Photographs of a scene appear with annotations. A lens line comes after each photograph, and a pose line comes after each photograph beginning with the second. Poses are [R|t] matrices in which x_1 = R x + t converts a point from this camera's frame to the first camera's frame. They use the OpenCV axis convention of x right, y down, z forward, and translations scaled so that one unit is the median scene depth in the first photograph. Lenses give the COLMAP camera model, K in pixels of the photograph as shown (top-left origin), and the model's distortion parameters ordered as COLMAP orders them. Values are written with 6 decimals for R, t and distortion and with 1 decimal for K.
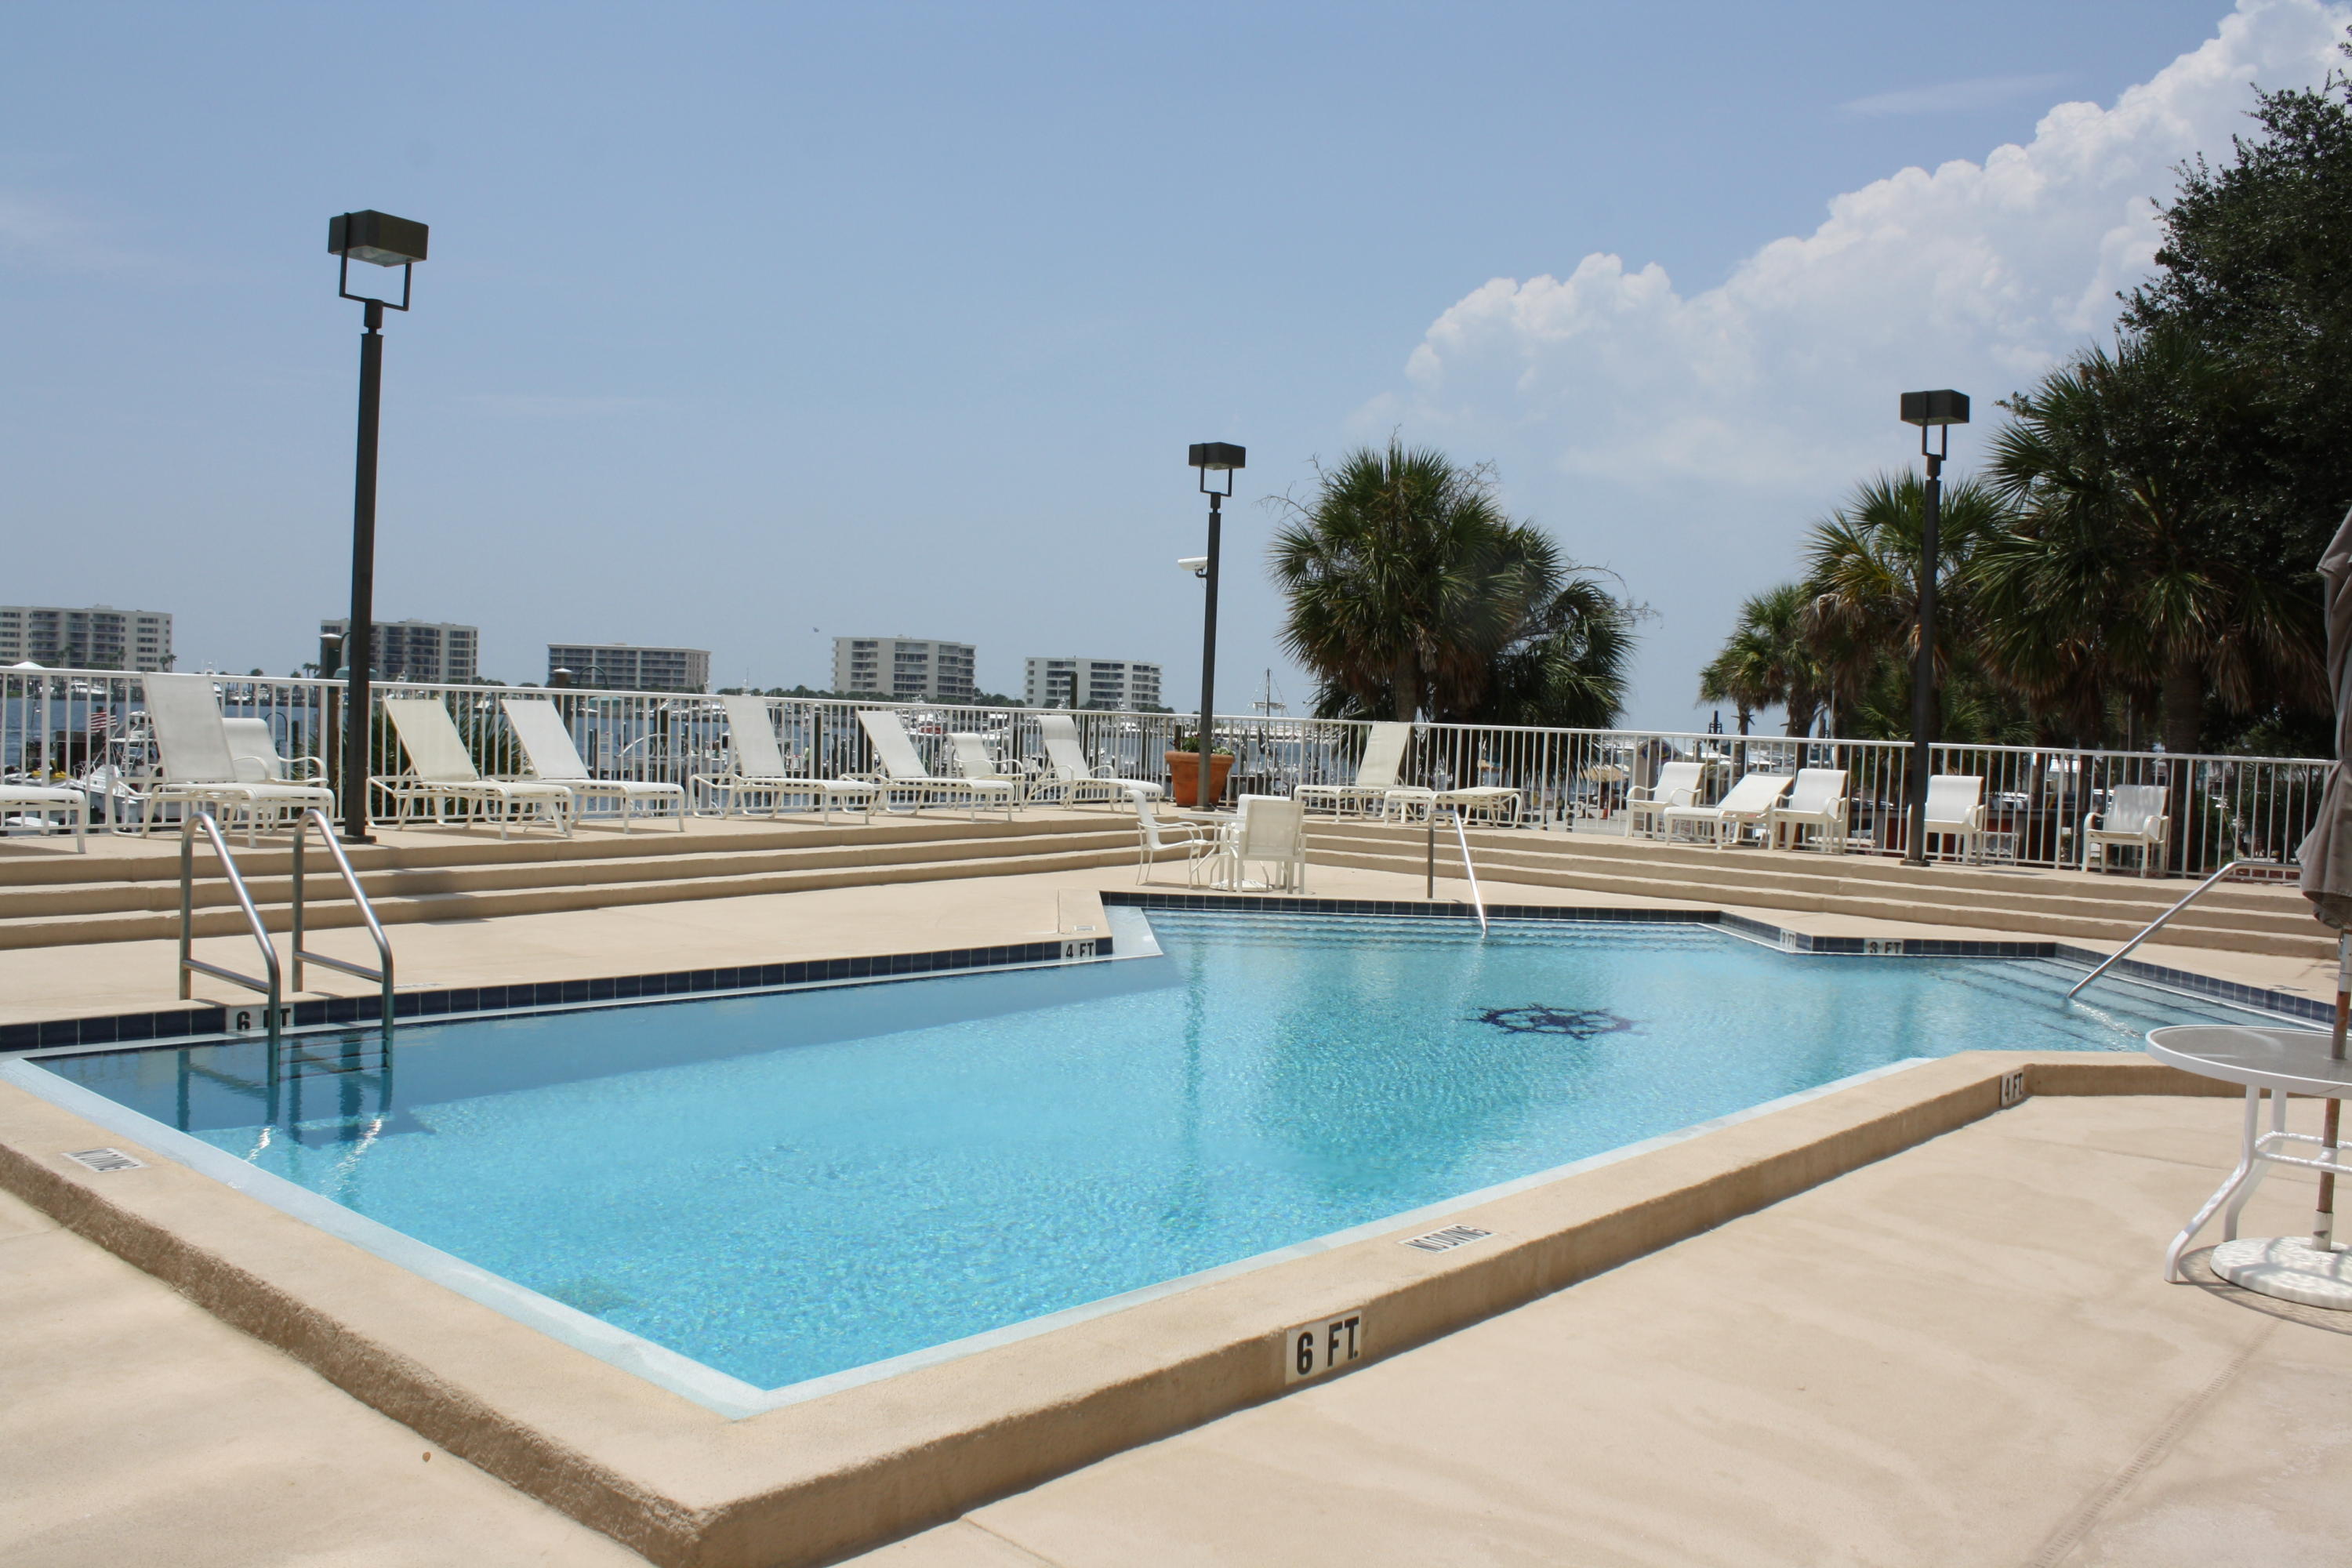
lens RADIAL K [[1965.8, 0, 1175.4], [0, 1965.8, 781.2], [0, 0, 1]] dist [-0.156143, 0.130380]
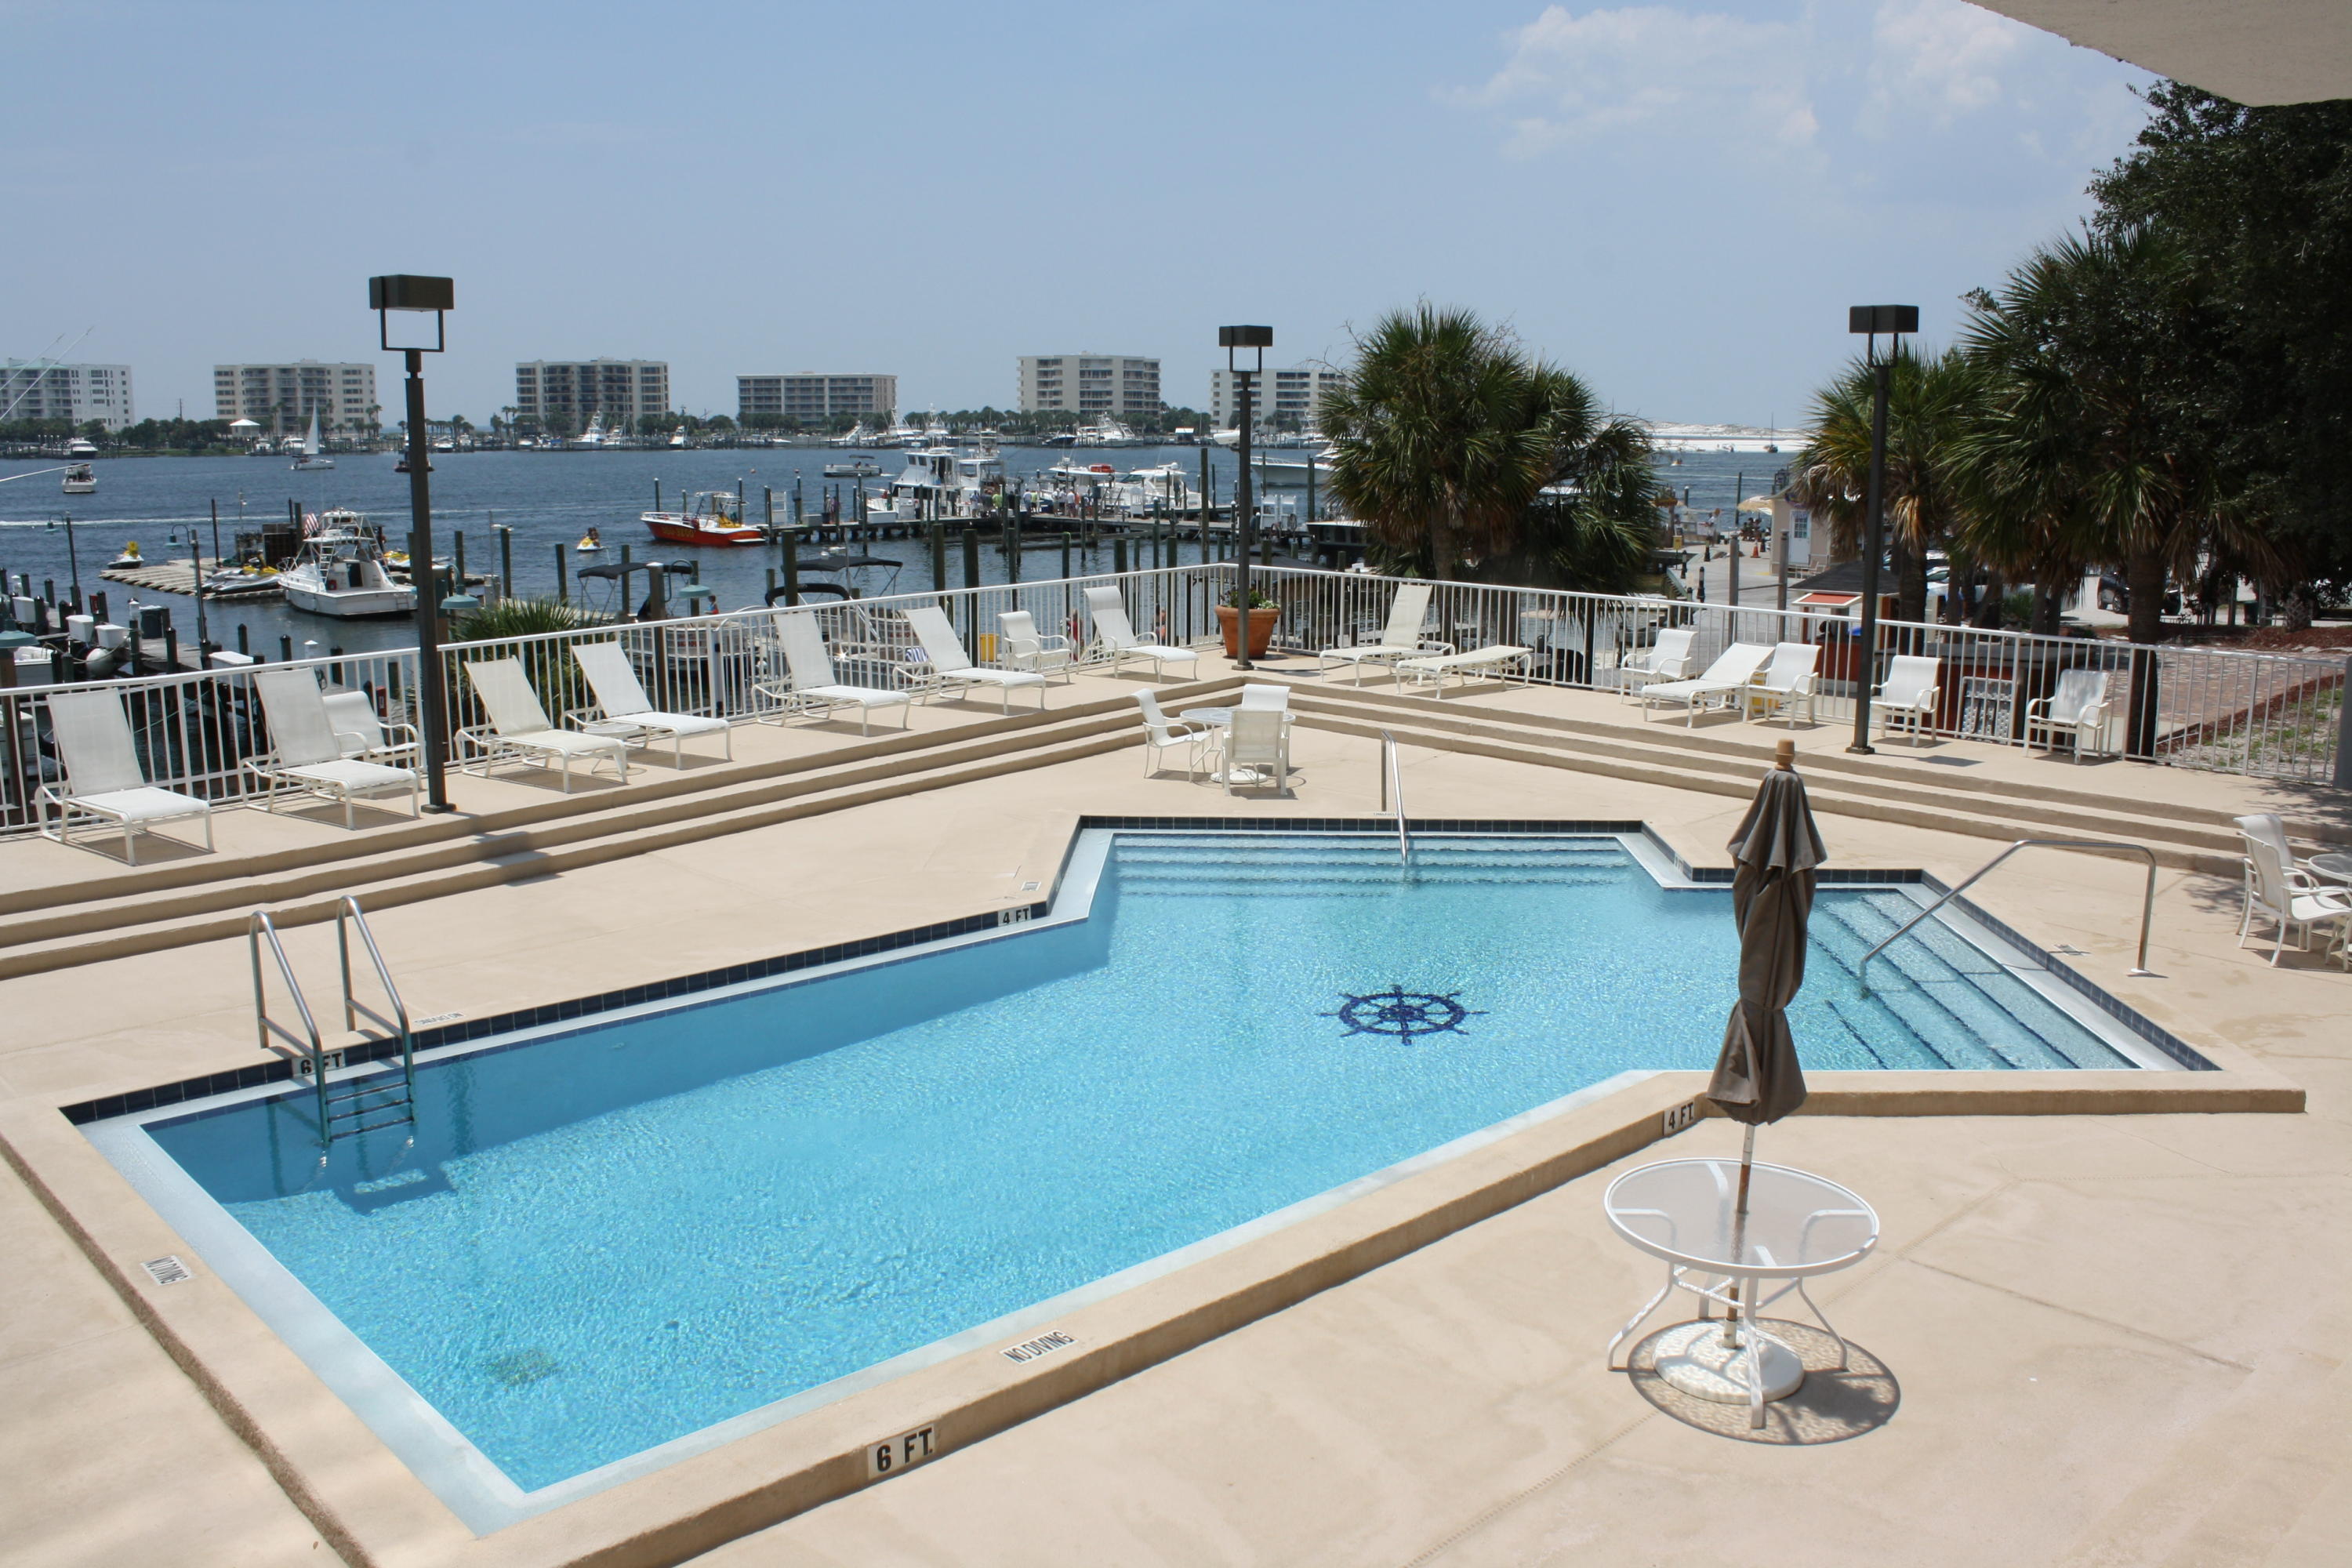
lens RADIAL K [[1965.8, 0, 1176.5], [0, 1965.8, 780.8], [0, 0, 1]] dist [-0.156143, 0.130380]
pose [[0.994426, -0.018449, -0.103810, 0.083056], [0.033889, 0.988255, 0.149006, -0.081041], [0.099842, -0.151694, 0.983372, -0.070204]]
